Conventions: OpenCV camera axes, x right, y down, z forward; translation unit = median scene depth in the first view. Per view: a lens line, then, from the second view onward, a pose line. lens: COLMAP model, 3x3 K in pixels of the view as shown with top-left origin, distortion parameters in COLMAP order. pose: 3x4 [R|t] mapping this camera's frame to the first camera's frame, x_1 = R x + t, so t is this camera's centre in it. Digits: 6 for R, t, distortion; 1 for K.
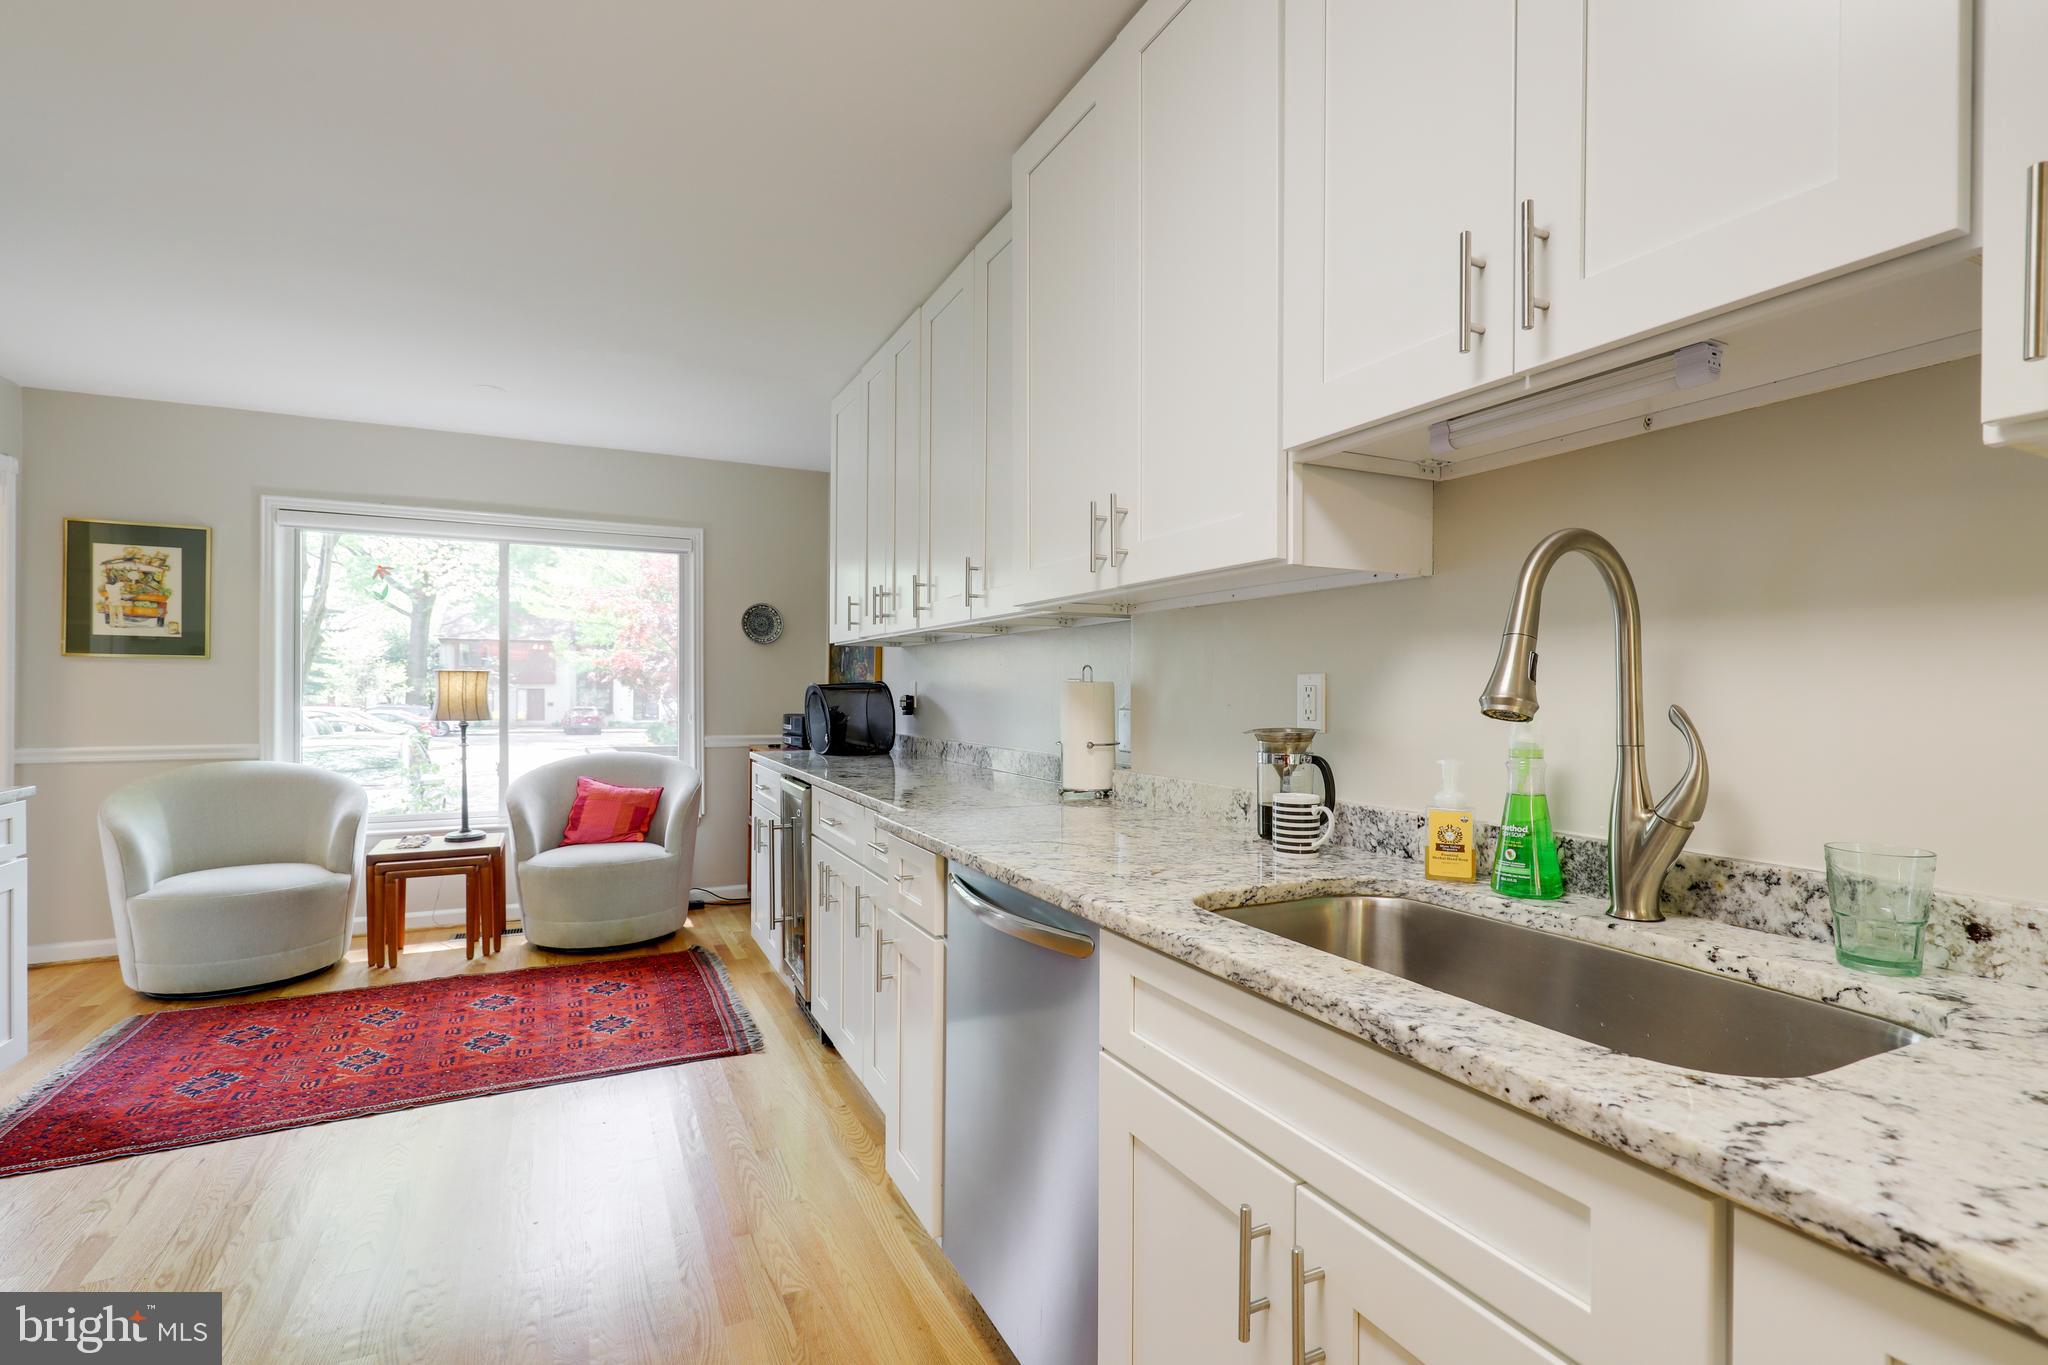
lens RADIAL K [[933.2, 0, 1019.2], [0, 933.2, 688.9], [0, 0, 1]] dist [0.000650, -0.000004]
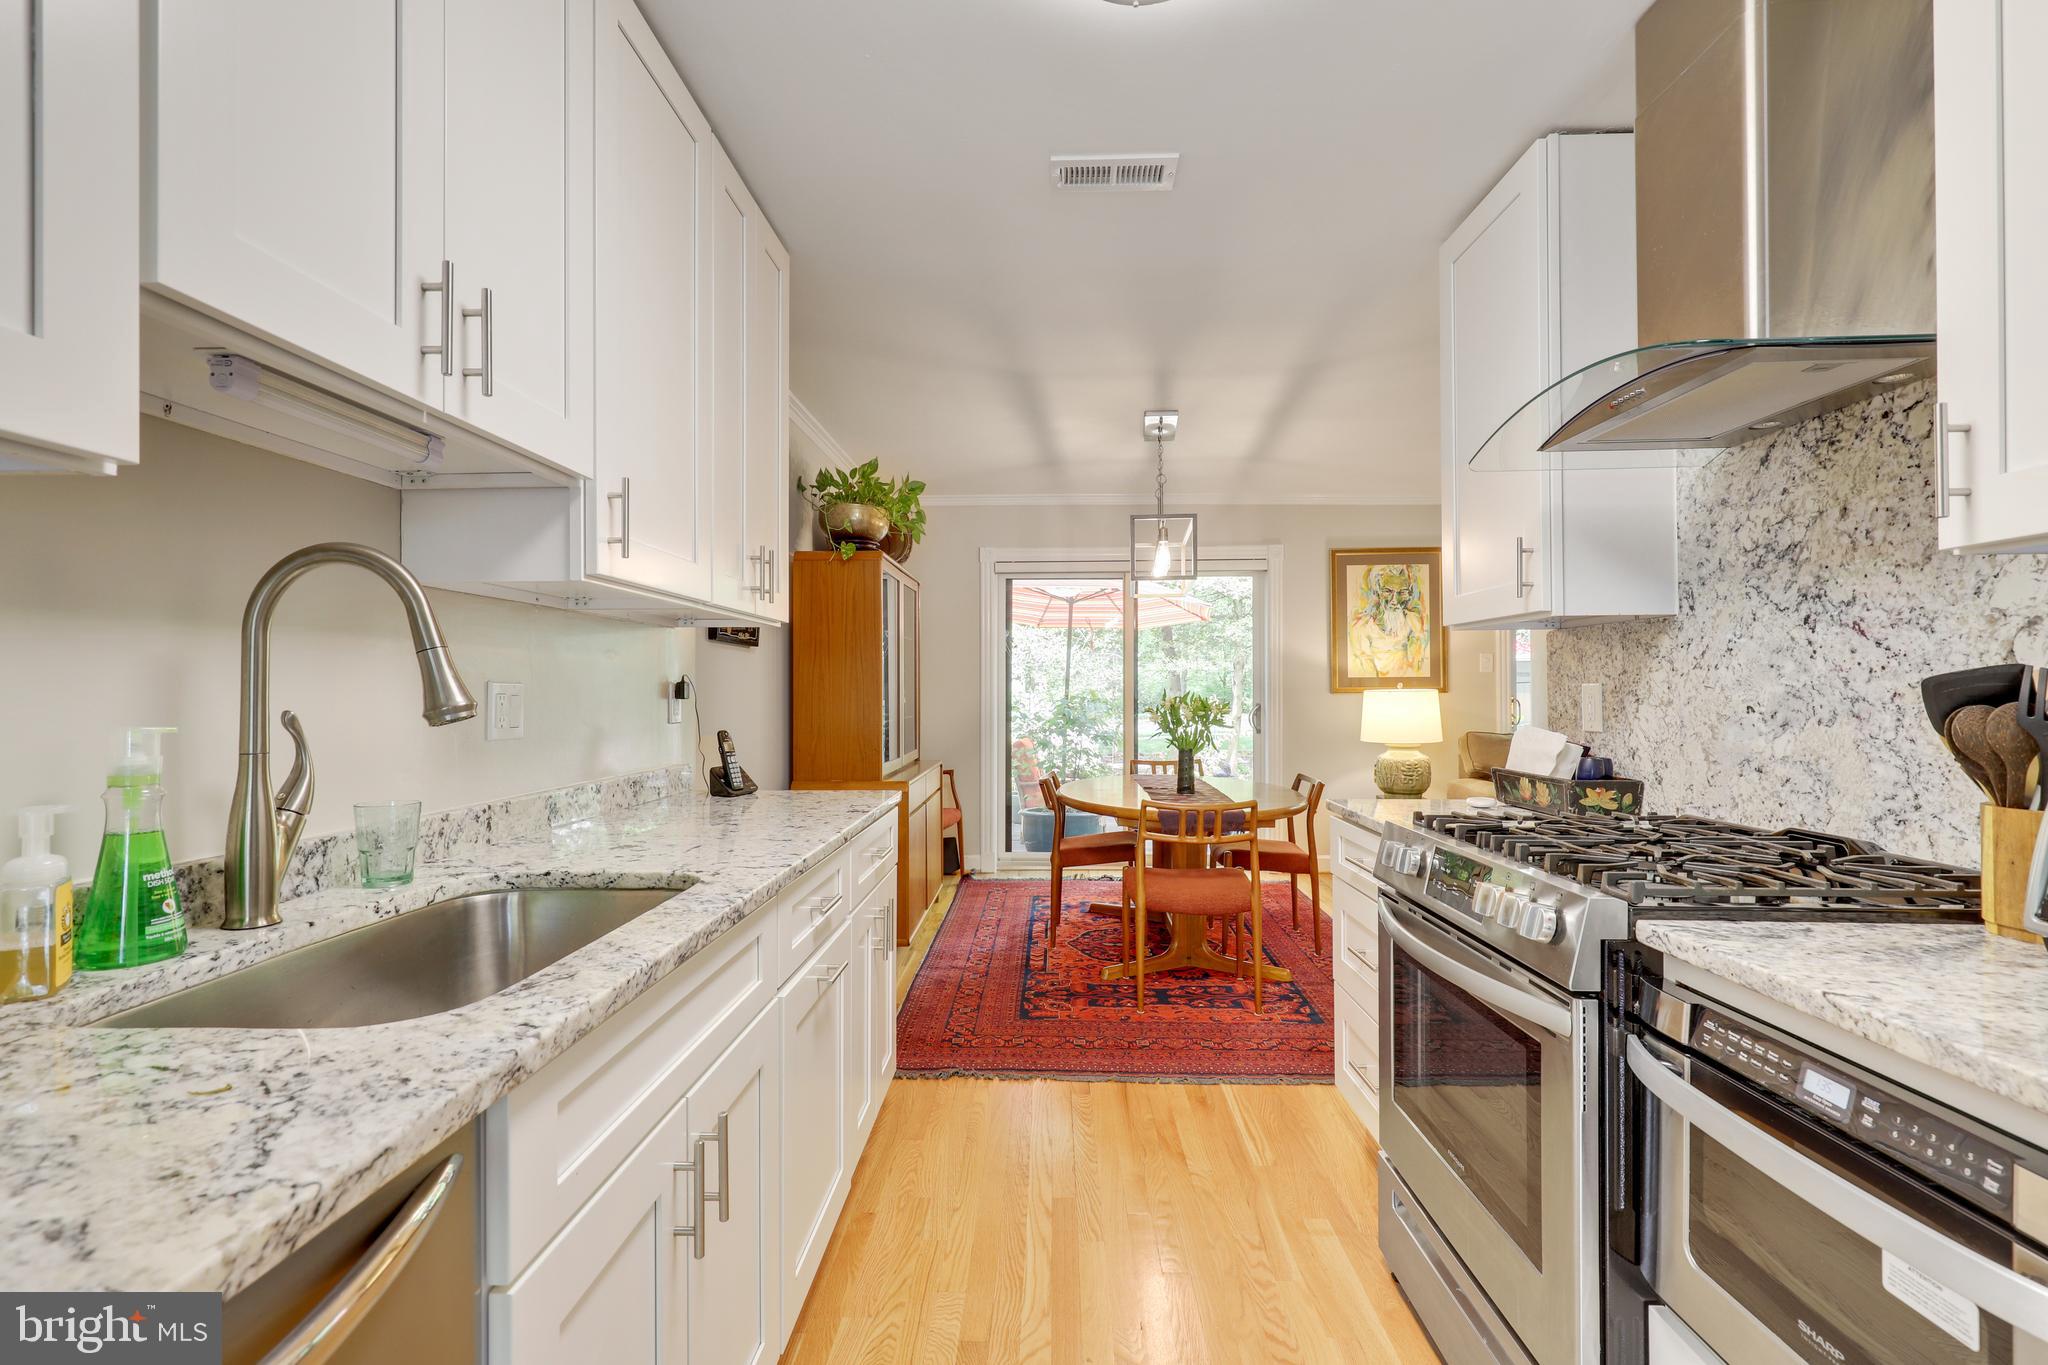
lens RADIAL K [[933.2, 0, 1019.2], [0, 933.2, 688.9], [0, 0, 1]] dist [0.000650, -0.000004]
pose [[-0.882956, 0.001268, 0.469454, -0.529171], [0.000656, 0.999999, -0.001467, -0.005823], [-0.469455, -0.000988, -0.882956, 1.483317]]
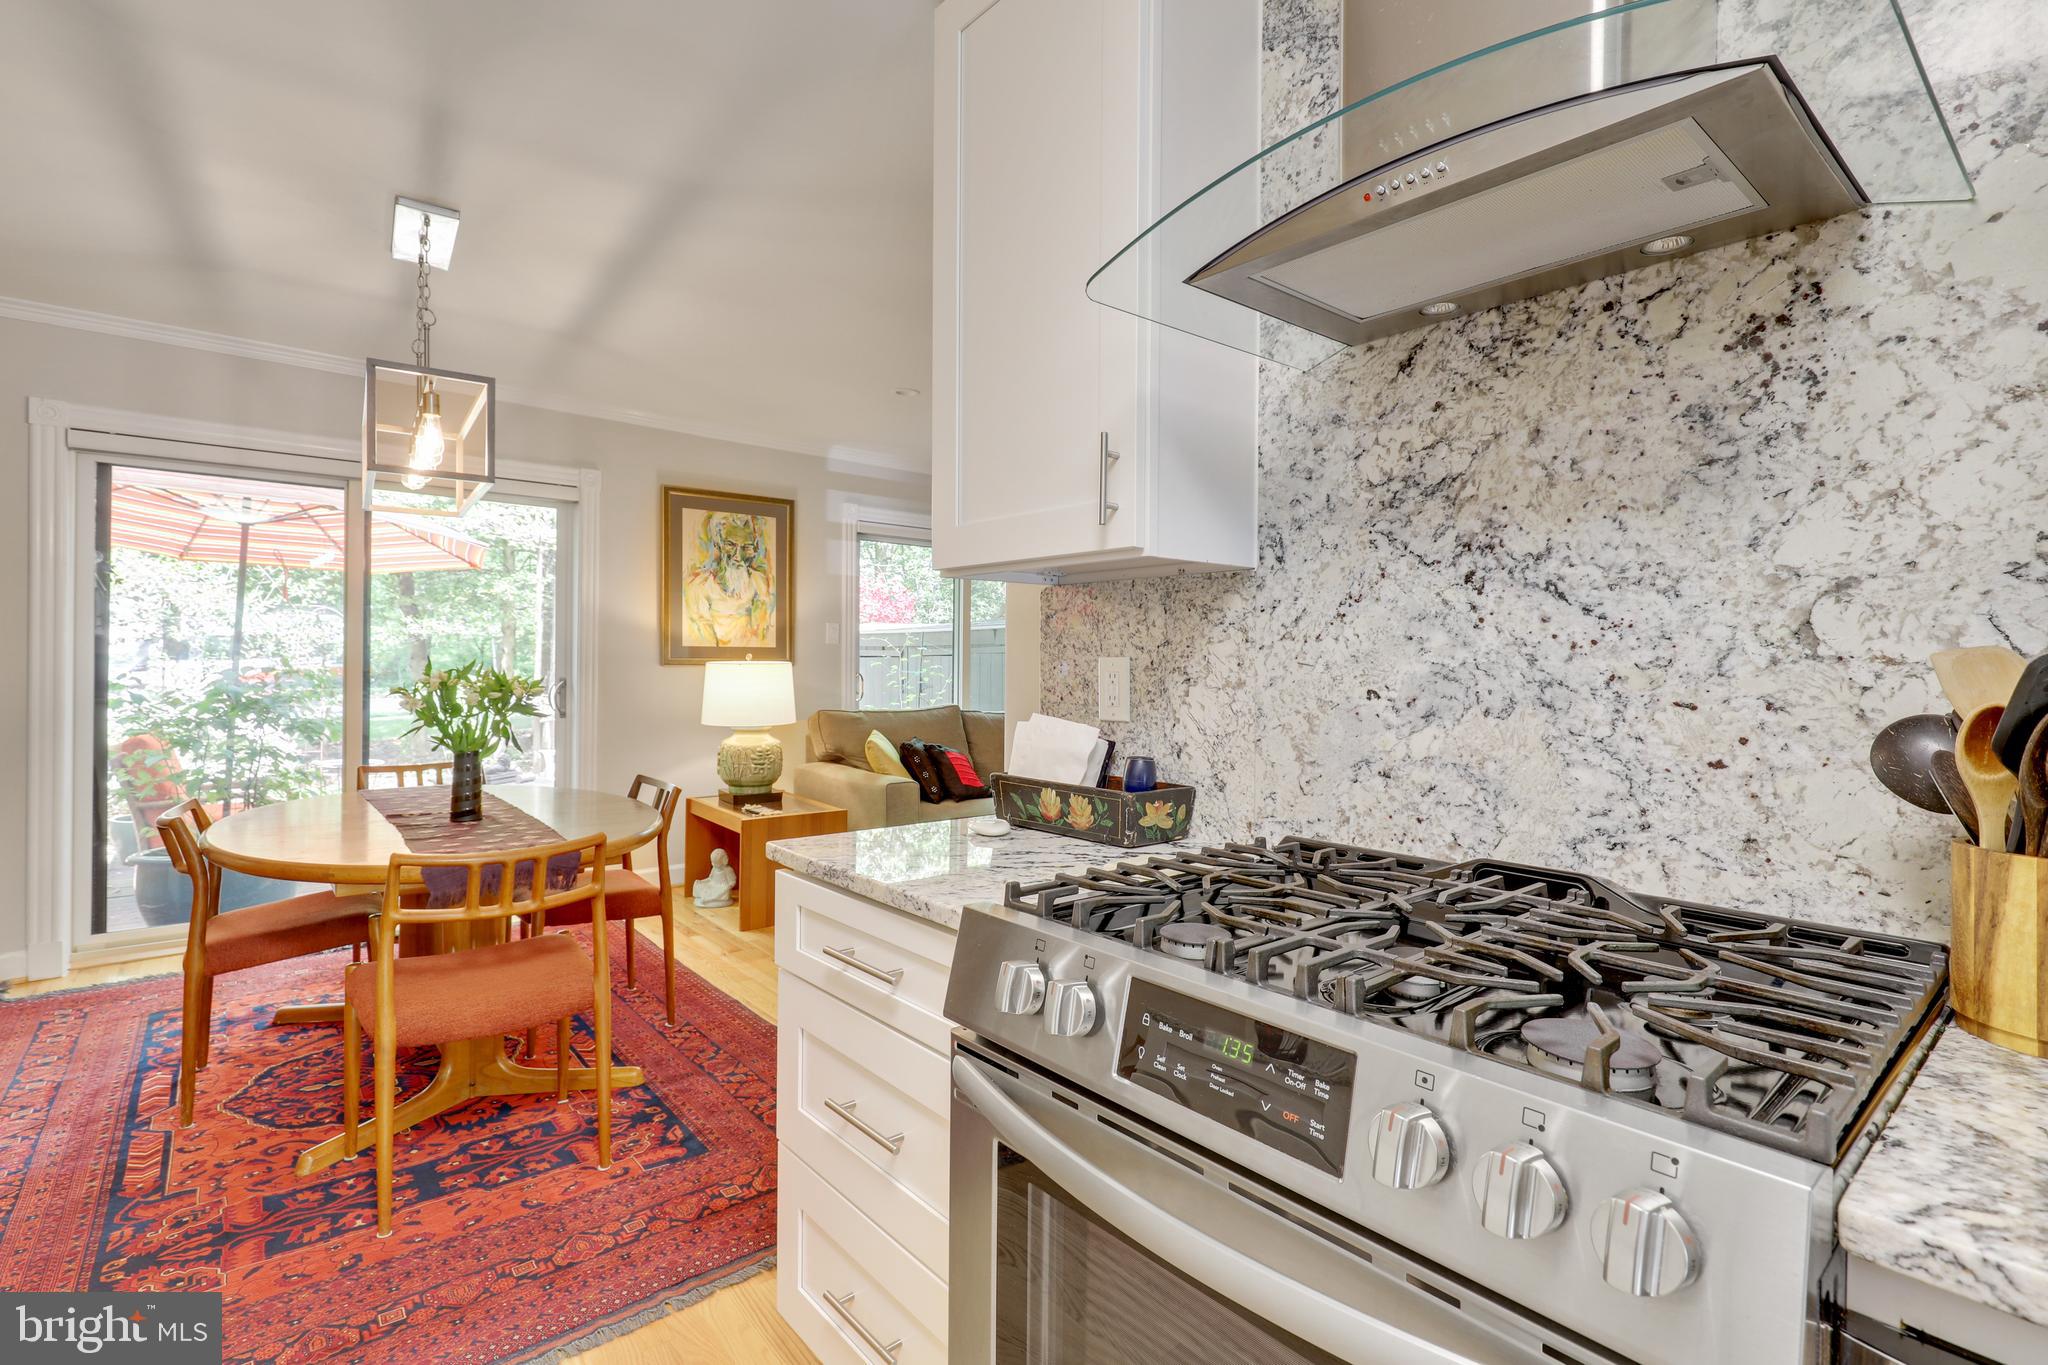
lens RADIAL K [[950.1, 0, 1028.5], [0, 950.1, 669.1], [0, 0, 1]] dist [0.000478, 0.000202]
pose [[-0.968494, -0.009483, -0.248855, -0.157512], [-0.010844, 0.999933, 0.004099, -0.005650], [0.248799, 0.006668, -0.968532, 0.602548]]
